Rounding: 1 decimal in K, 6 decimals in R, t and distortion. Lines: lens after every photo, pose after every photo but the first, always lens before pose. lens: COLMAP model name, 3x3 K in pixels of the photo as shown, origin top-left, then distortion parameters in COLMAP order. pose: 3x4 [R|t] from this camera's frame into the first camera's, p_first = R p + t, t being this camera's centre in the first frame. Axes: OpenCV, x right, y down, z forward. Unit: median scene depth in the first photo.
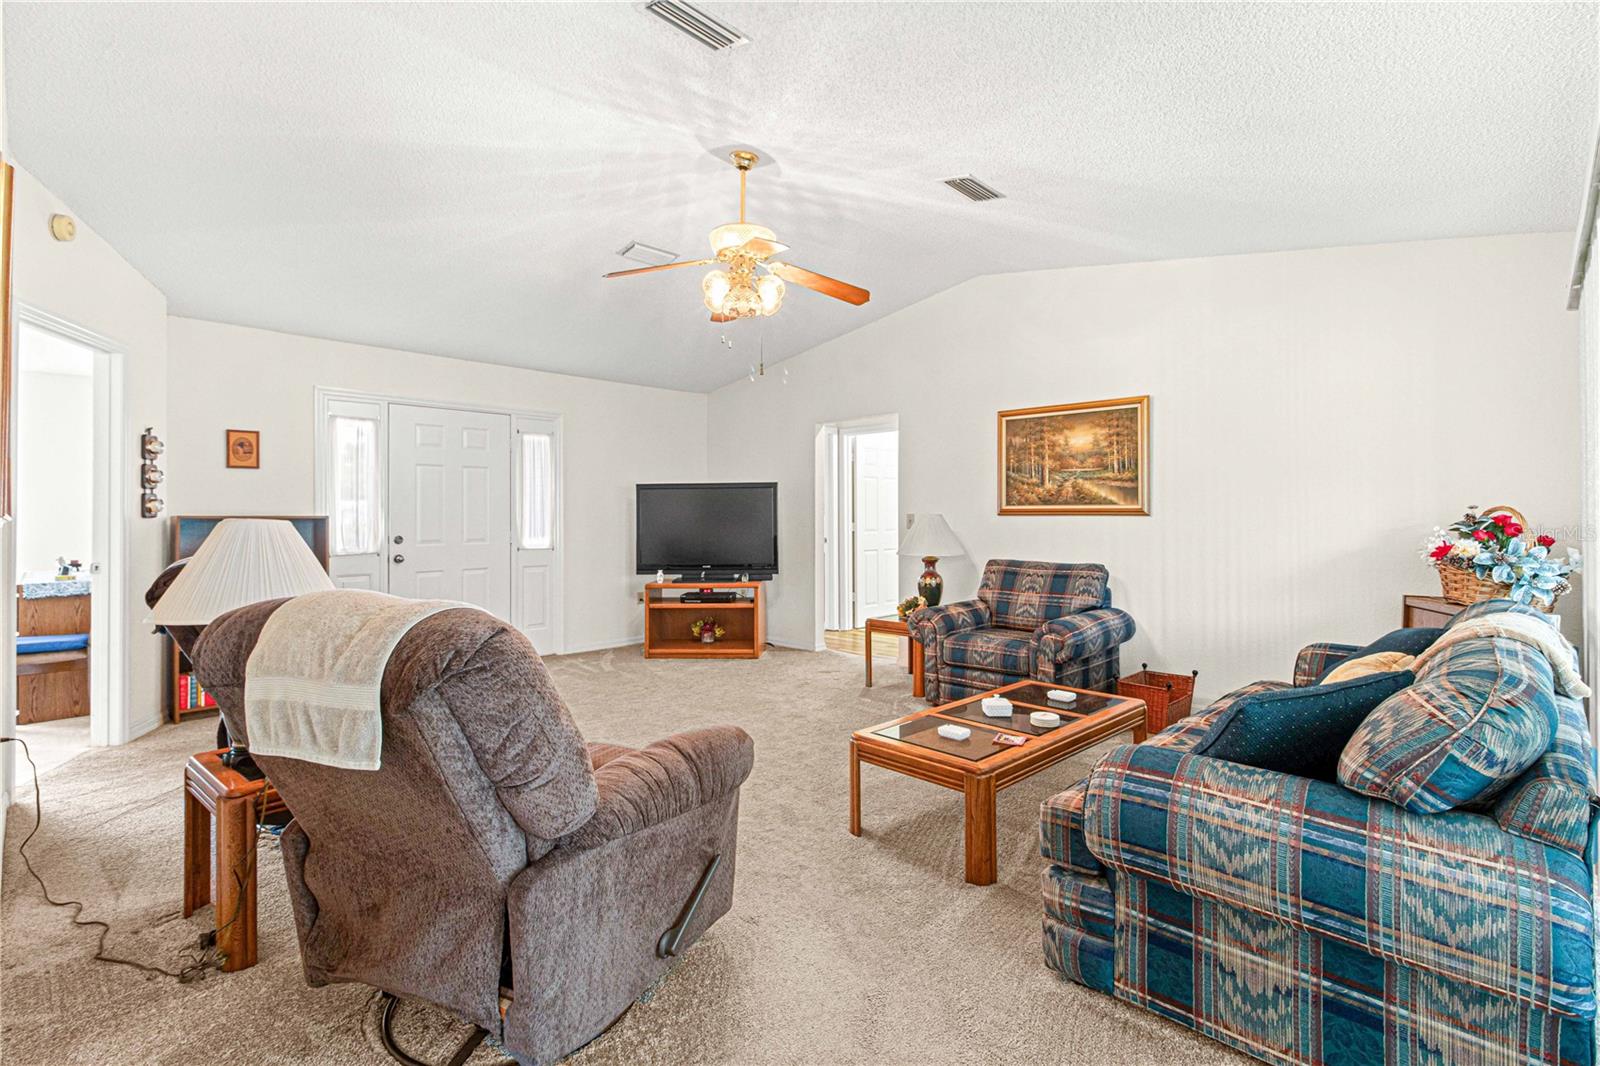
lens RADIAL K [[747.3, 0, 810.4], [0, 747.3, 517.1], [0, 0, 1]] dist [-0.010905, 0.000093]
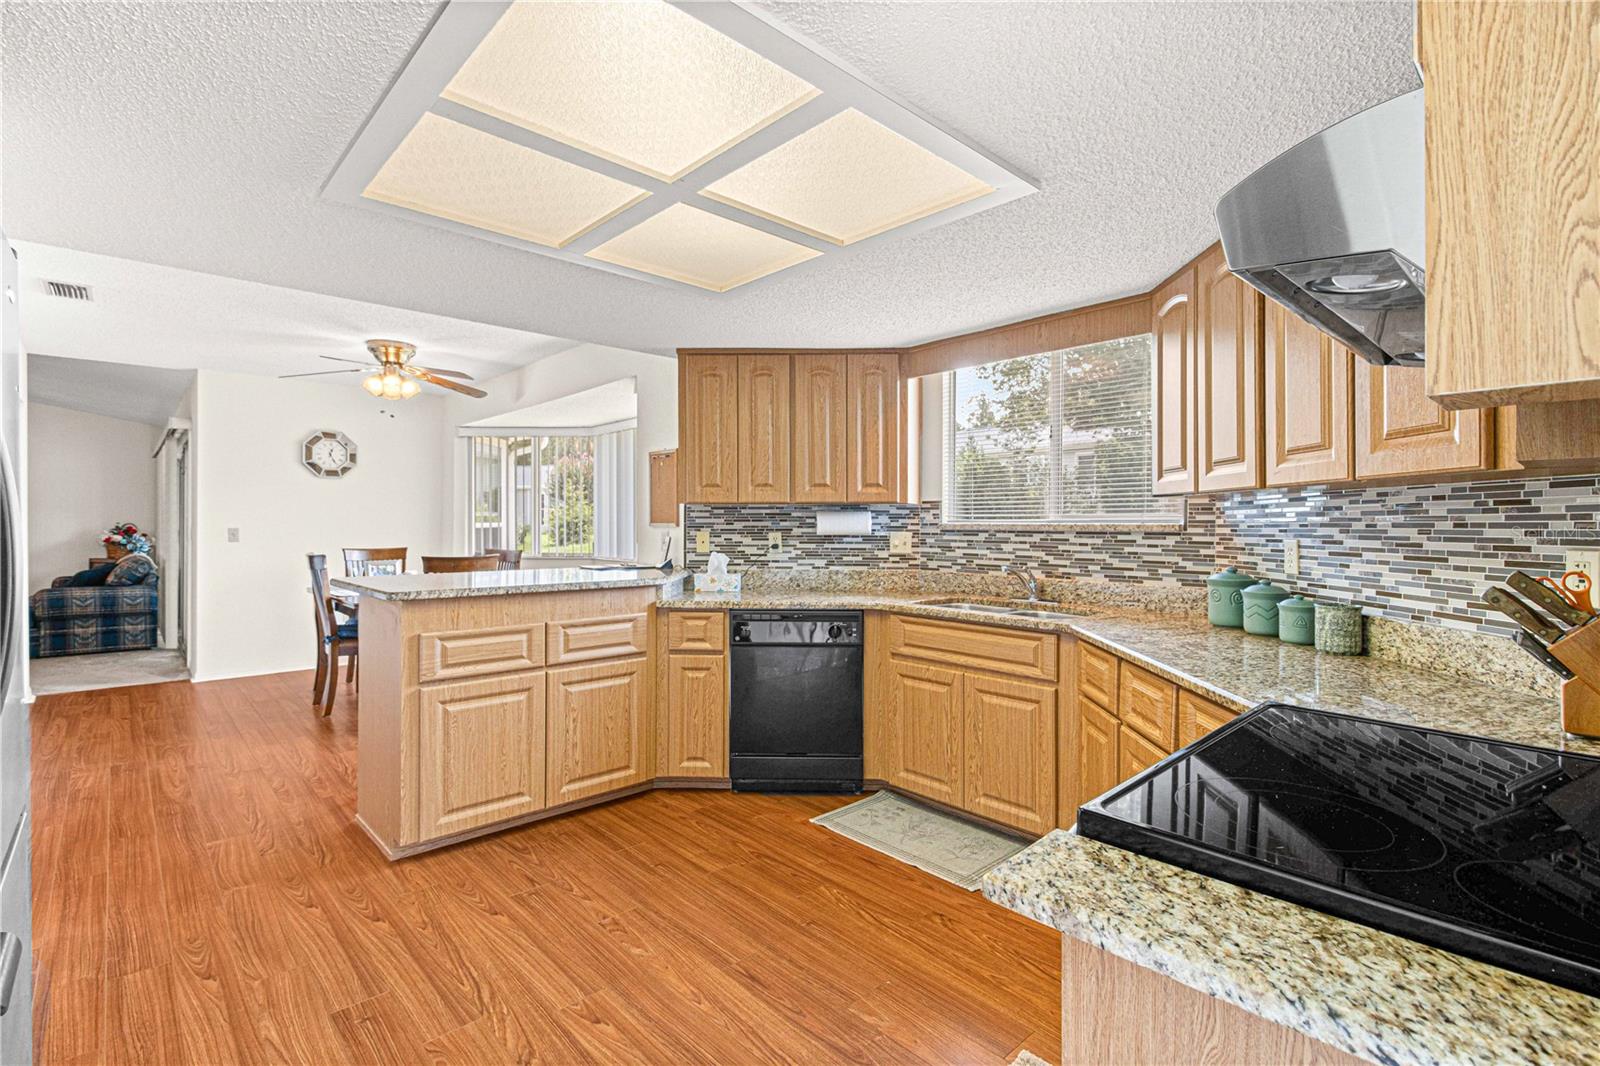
lens RADIAL K [[747.3, 0, 816.2], [0, 747.3, 521.2], [0, 0, 1]] dist [-0.010905, 0.000093]
pose [[0.037796, 0.008360, 0.999251, -2.422511], [-0.009813, 0.999920, -0.007995, -0.033661], [-0.999237, -0.009503, 0.037875, -2.333333]]
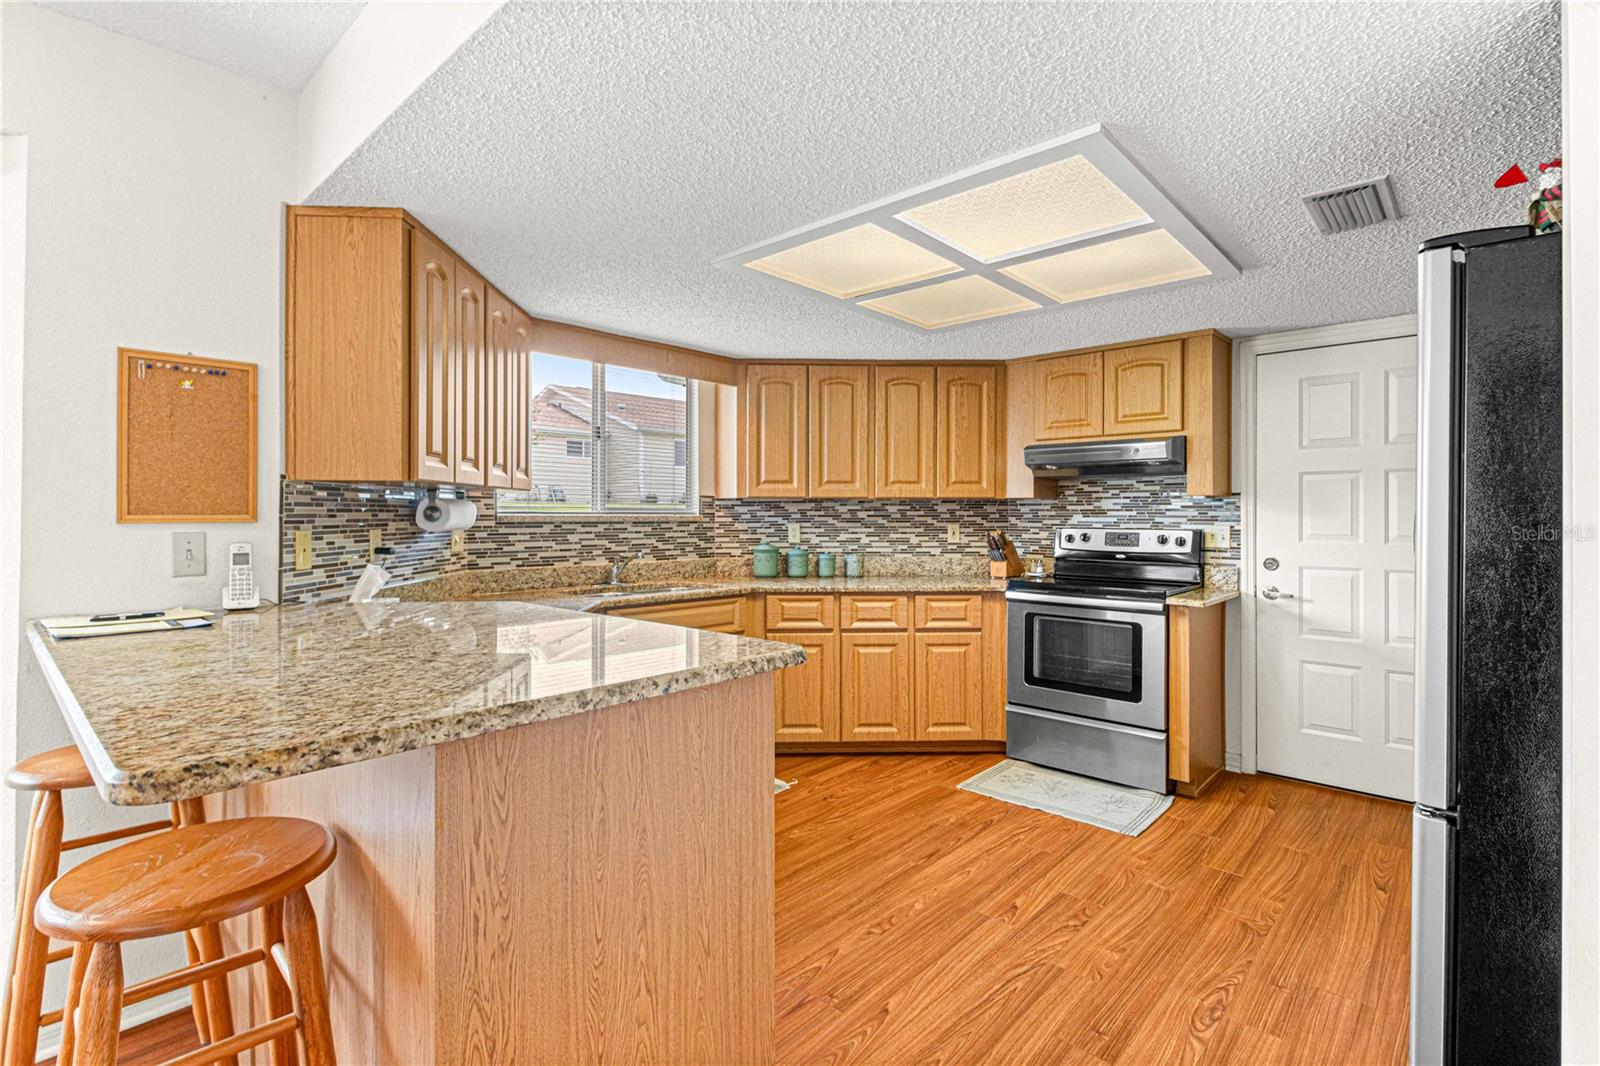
lens RADIAL K [[747.3, 0, 804.7], [0, 747.3, 521.2], [0, 0, 1]] dist [-0.010905, 0.000093]
pose [[-0.999374, 0.003511, -0.035191, -1.222123], [0.003444, 0.999992, 0.001973, -0.032912], [0.035198, 0.001850, -0.999379, -0.966101]]
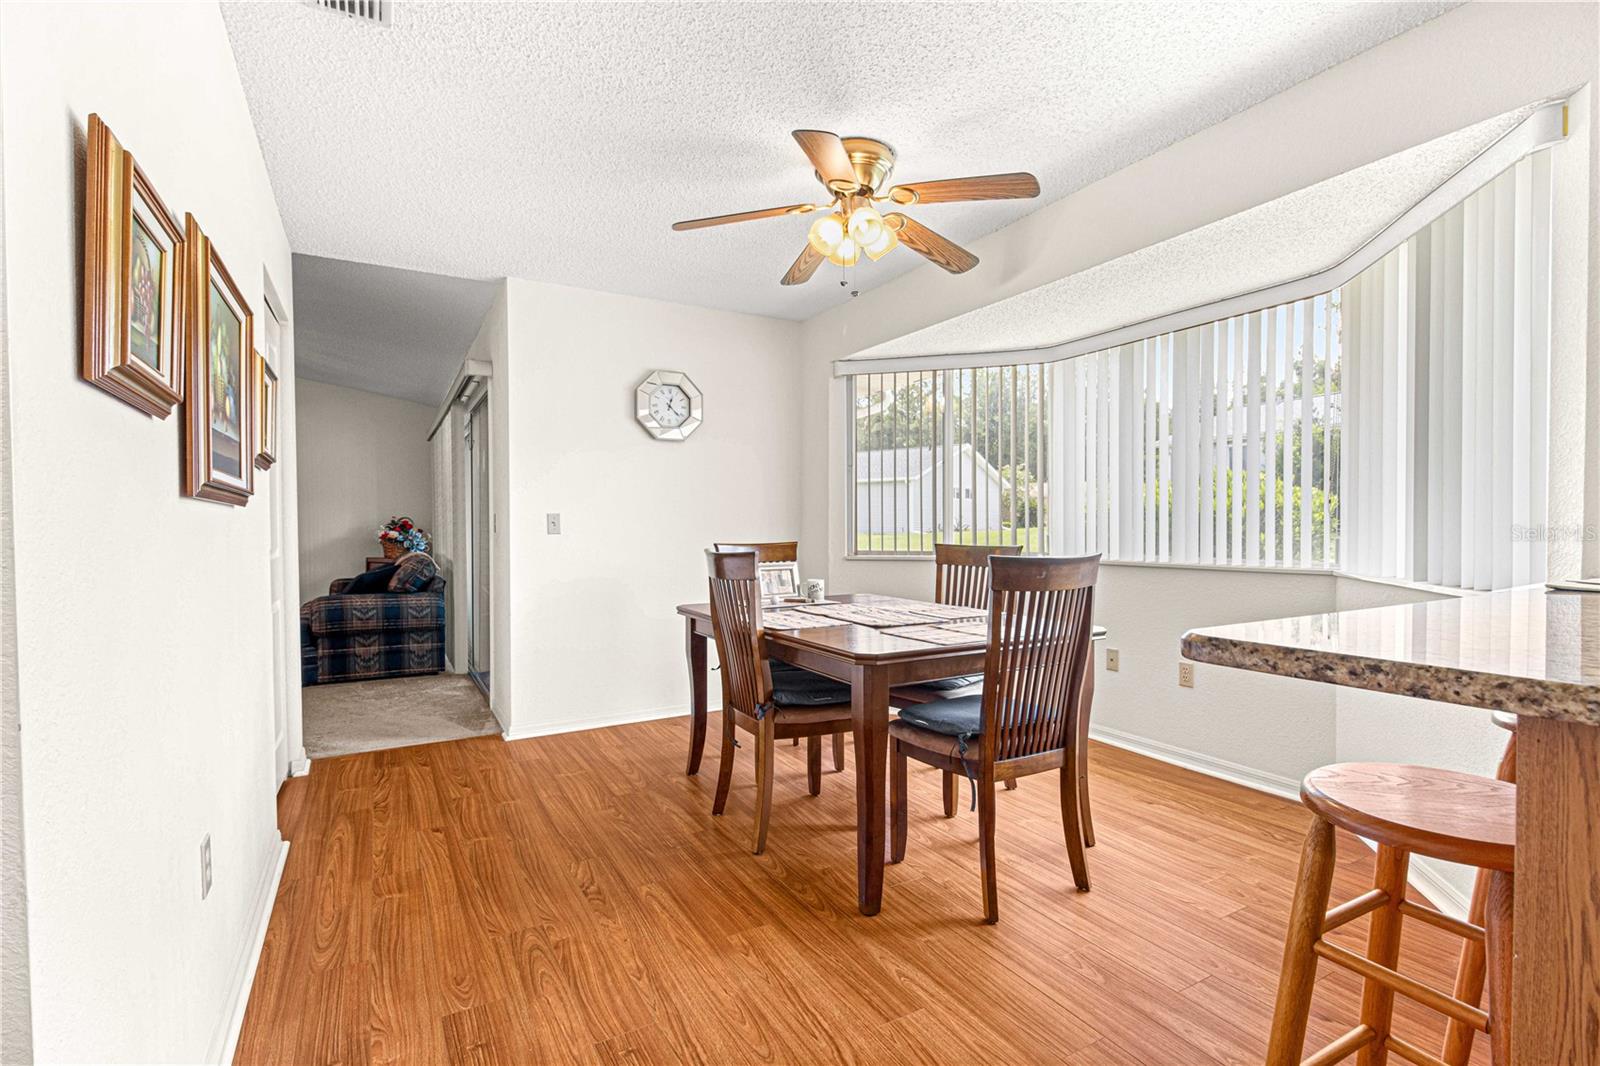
lens RADIAL K [[747.3, 0, 810.5], [0, 747.3, 531.7], [0, 0, 1]] dist [-0.010905, 0.000093]
pose [[0.264239, -0.002016, 0.964455, -1.443341], [-0.004350, 0.999985, 0.003282, 0.027727], [-0.964447, -0.005062, 0.264227, -1.246708]]
